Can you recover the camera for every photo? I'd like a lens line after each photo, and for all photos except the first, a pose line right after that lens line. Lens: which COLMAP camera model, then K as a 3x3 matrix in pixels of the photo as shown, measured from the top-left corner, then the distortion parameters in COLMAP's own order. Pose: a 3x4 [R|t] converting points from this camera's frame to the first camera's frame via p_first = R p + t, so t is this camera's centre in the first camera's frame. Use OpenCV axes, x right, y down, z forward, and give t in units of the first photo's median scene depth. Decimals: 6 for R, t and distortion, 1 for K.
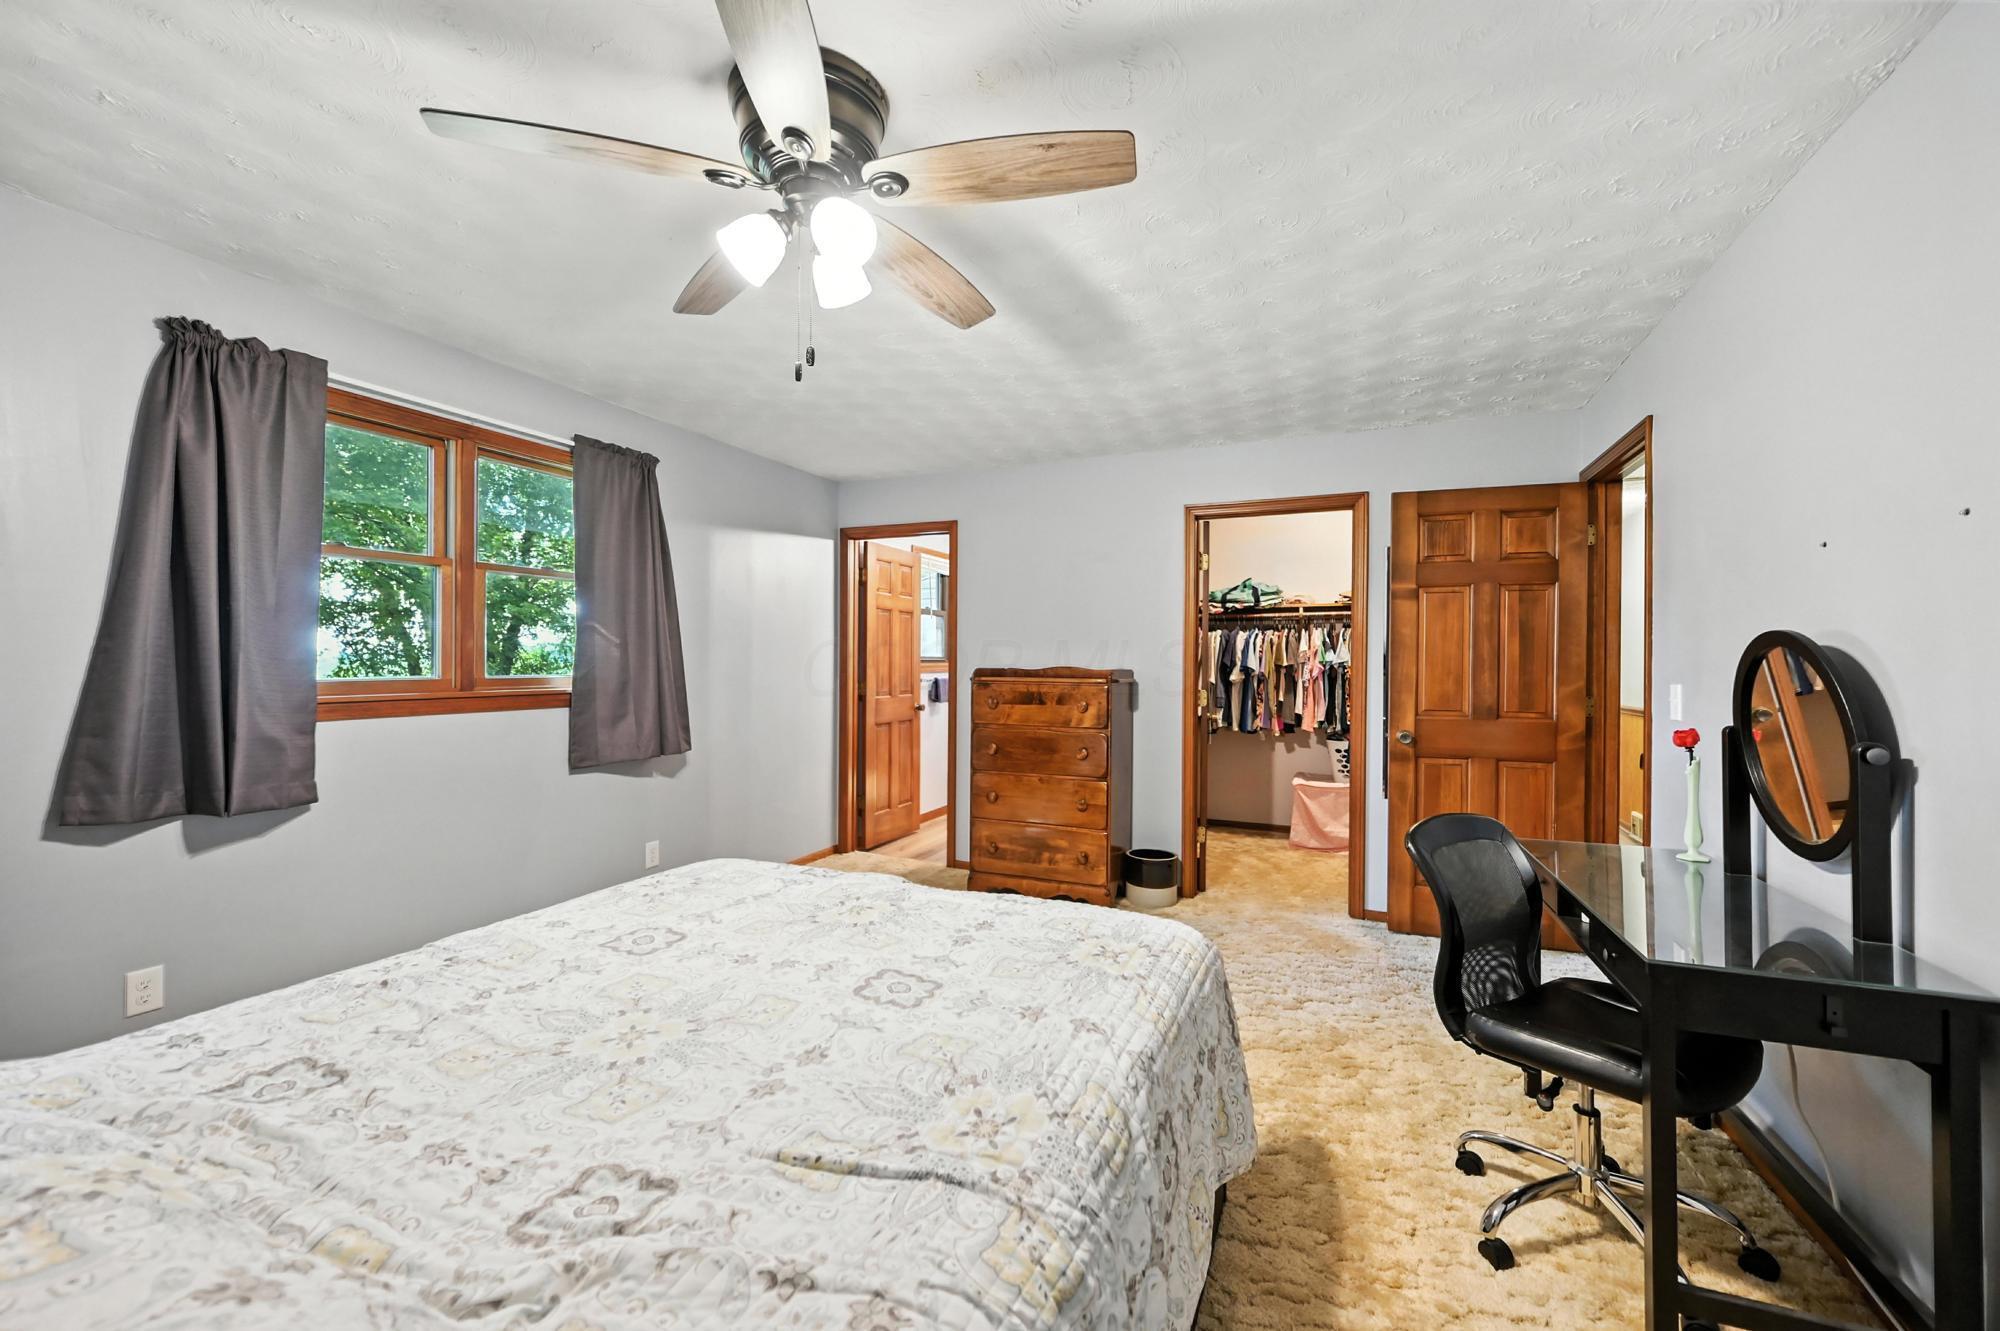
lens RADIAL K [[791.3, 0, 1002.6], [0, 791.3, 662.1], [0, 0, 1]] dist [-0.000453, -0.000107]
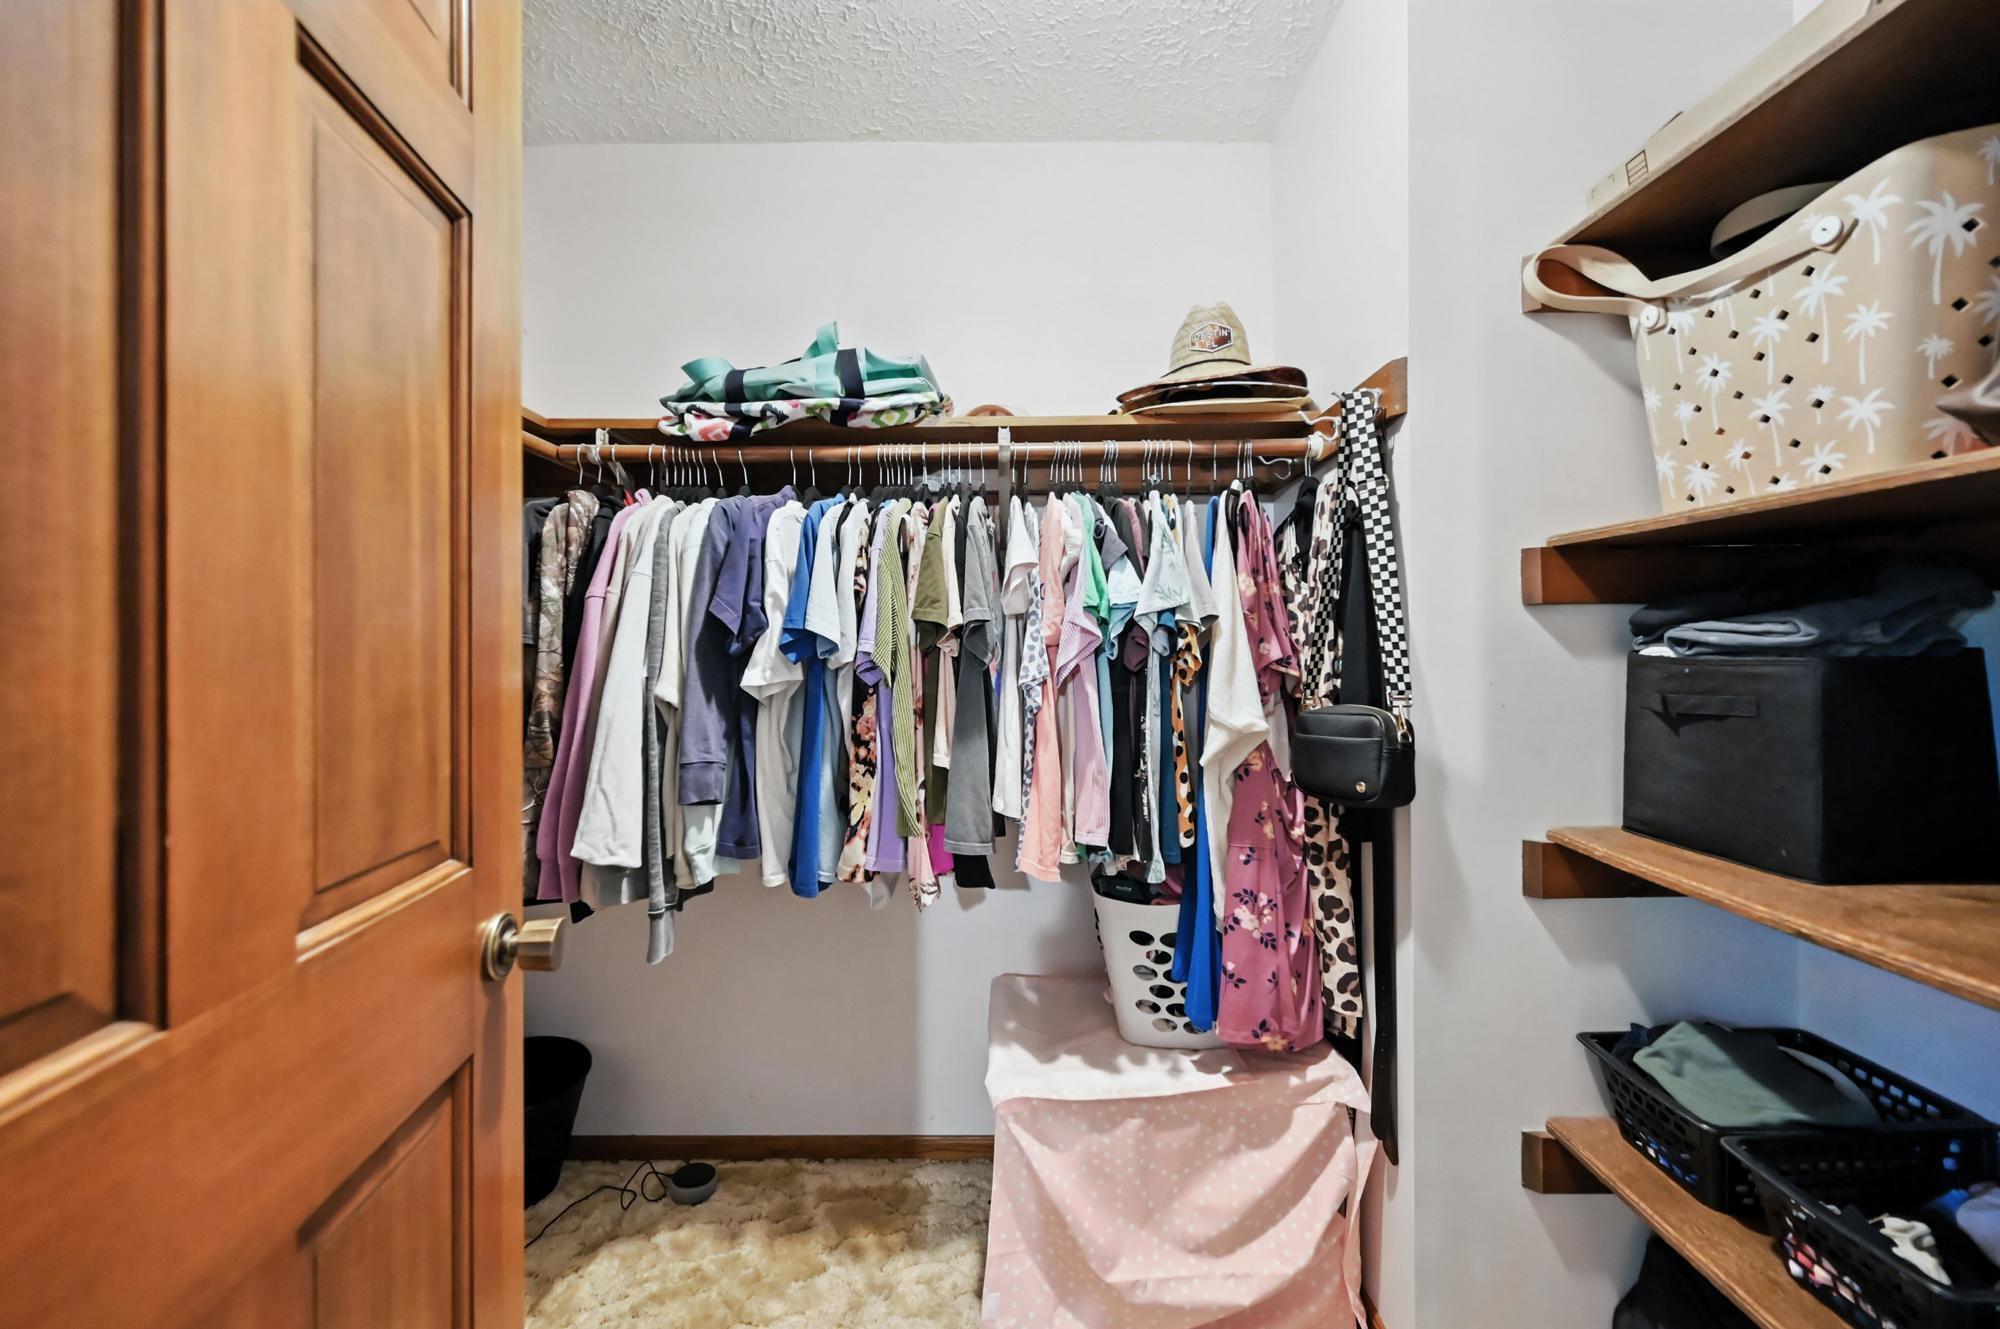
lens RADIAL K [[791.3, 0, 1002.6], [0, 791.3, 661.1], [0, 0, 1]] dist [-0.000453, -0.000107]
pose [[0.916916, -0.013246, 0.398860, 0.265951], [0.012678, 0.999911, 0.004061, 0.014159], [-0.398879, 0.001333, 0.917003, 0.749791]]
